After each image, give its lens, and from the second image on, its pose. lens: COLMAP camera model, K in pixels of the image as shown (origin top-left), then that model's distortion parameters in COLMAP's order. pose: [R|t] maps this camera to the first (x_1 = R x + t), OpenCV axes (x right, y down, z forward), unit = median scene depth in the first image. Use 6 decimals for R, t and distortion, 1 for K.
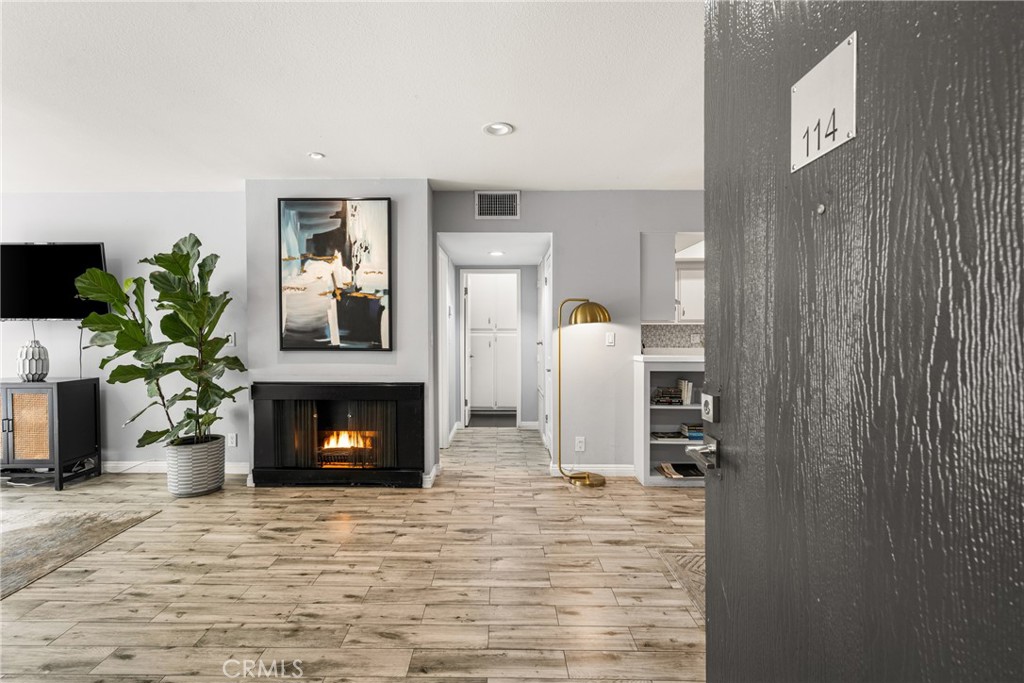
lens RADIAL K [[452.2, 0, 508.6], [0, 452.2, 331.2], [0, 0, 1]] dist [0.000054, 0.000026]
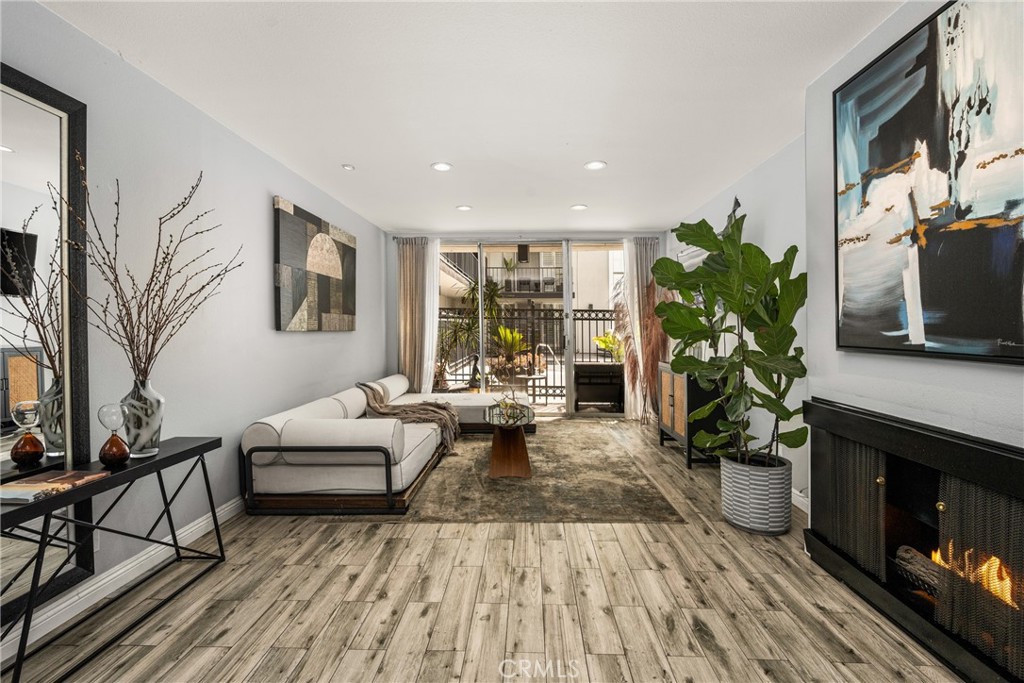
lens RADIAL K [[452.7, 0, 510.5], [0, 452.7, 333.8], [0, 0, 1]] dist [-0.001583, 0.000036]
pose [[-0.047932, 0.013306, -0.998762, 0.105155], [-0.009188, 0.999863, 0.013762, 0.017576], [0.998808, 0.009836, -0.047804, 0.606536]]
